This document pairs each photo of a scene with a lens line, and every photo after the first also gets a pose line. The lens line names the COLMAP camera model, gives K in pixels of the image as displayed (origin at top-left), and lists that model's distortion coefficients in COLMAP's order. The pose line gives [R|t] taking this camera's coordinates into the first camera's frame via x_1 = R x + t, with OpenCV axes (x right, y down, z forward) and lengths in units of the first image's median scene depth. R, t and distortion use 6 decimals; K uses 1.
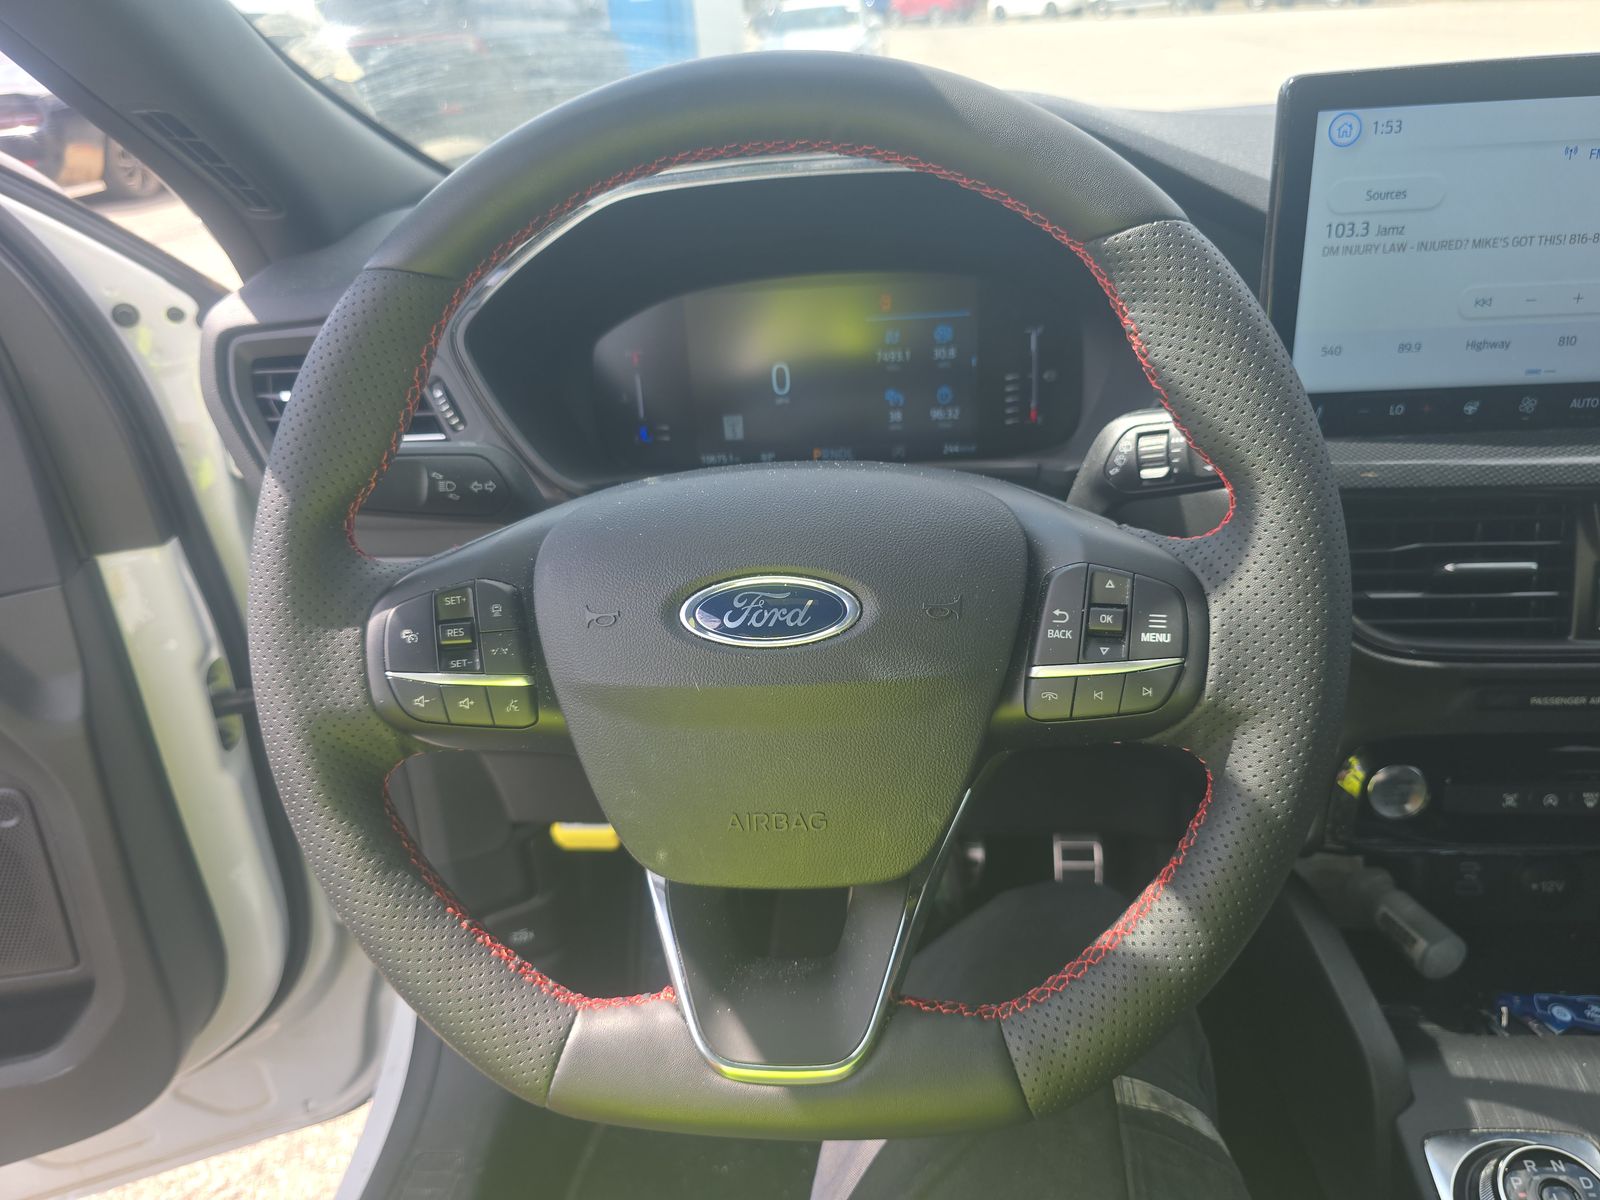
lens RADIAL K [[1101.7, 0, 800.0], [0, 1101.7, 600.0], [0, 0, 1]] dist [0.005008, -0.004688]
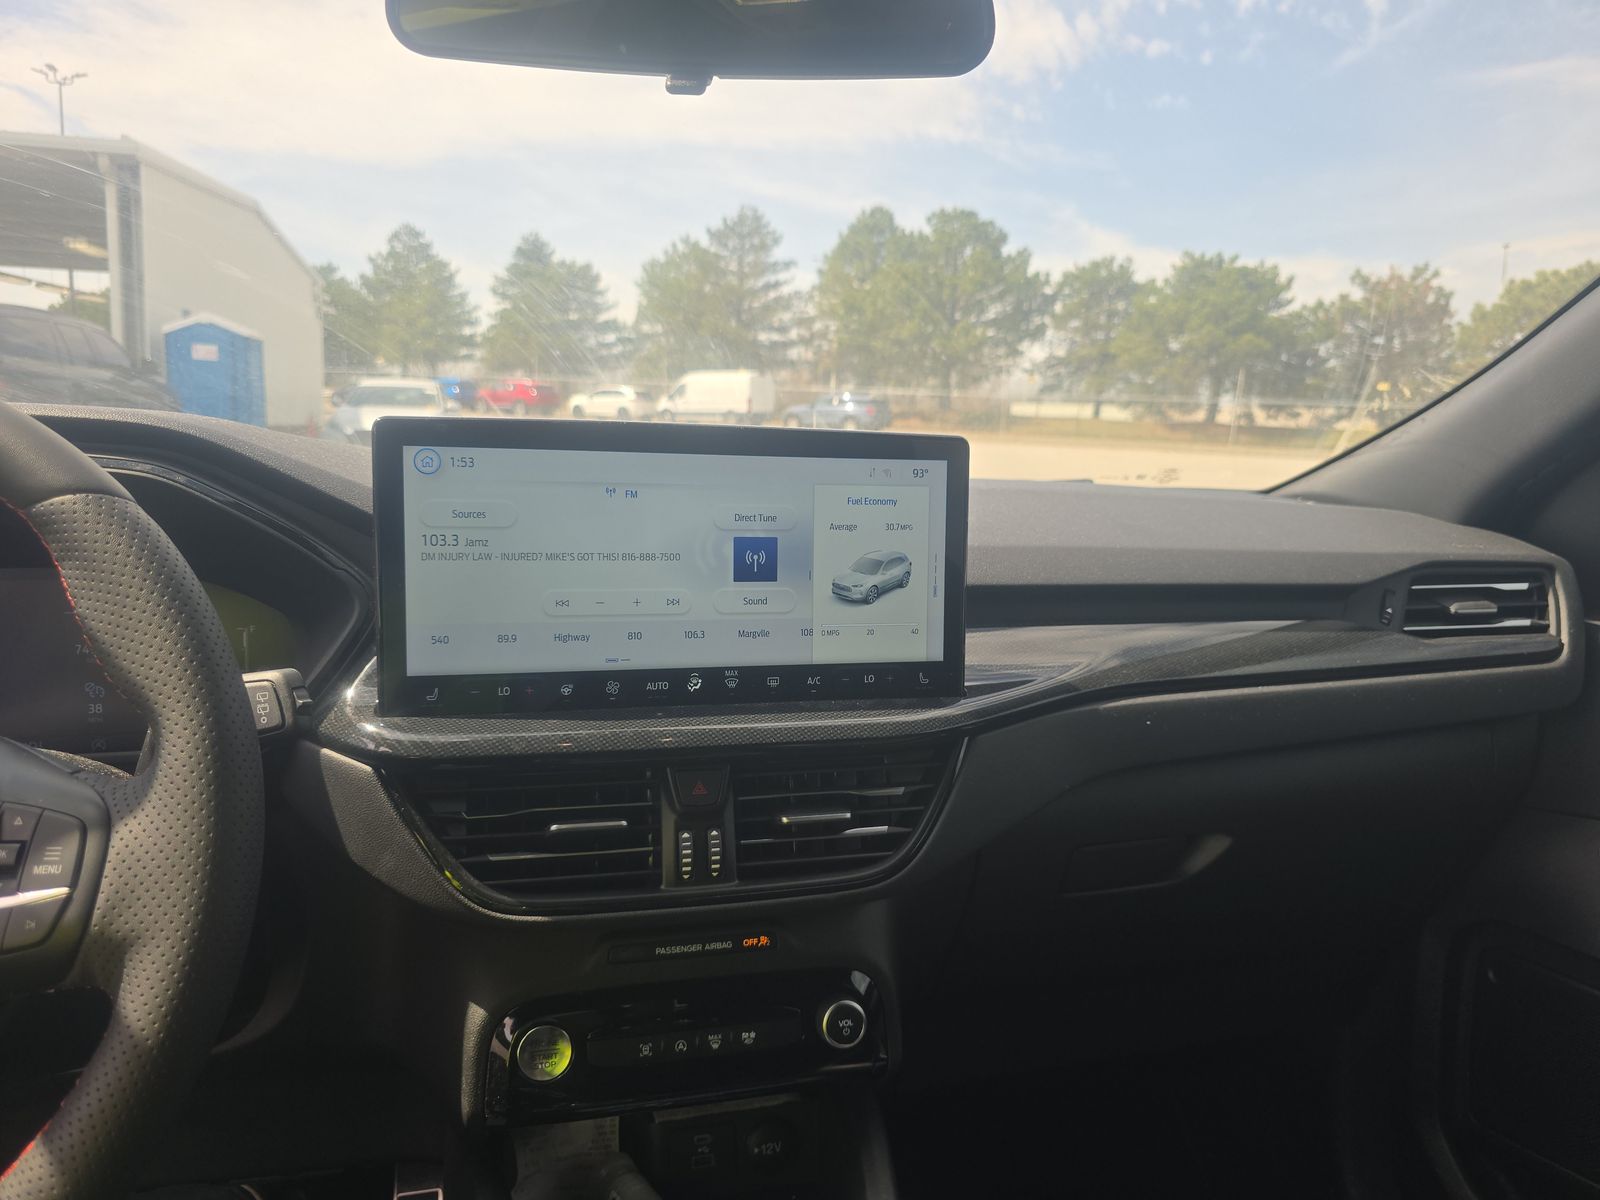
lens RADIAL K [[1101.7, 0, 800.0], [0, 1101.7, 600.0], [0, 0, 1]] dist [0.005008, -0.004688]
pose [[0.936783, 0.038198, 0.347820, 0.447448], [0.074429, 0.949524, -0.304738, 0.117770], [-0.341904, 0.311361, 0.886654, -0.169797]]
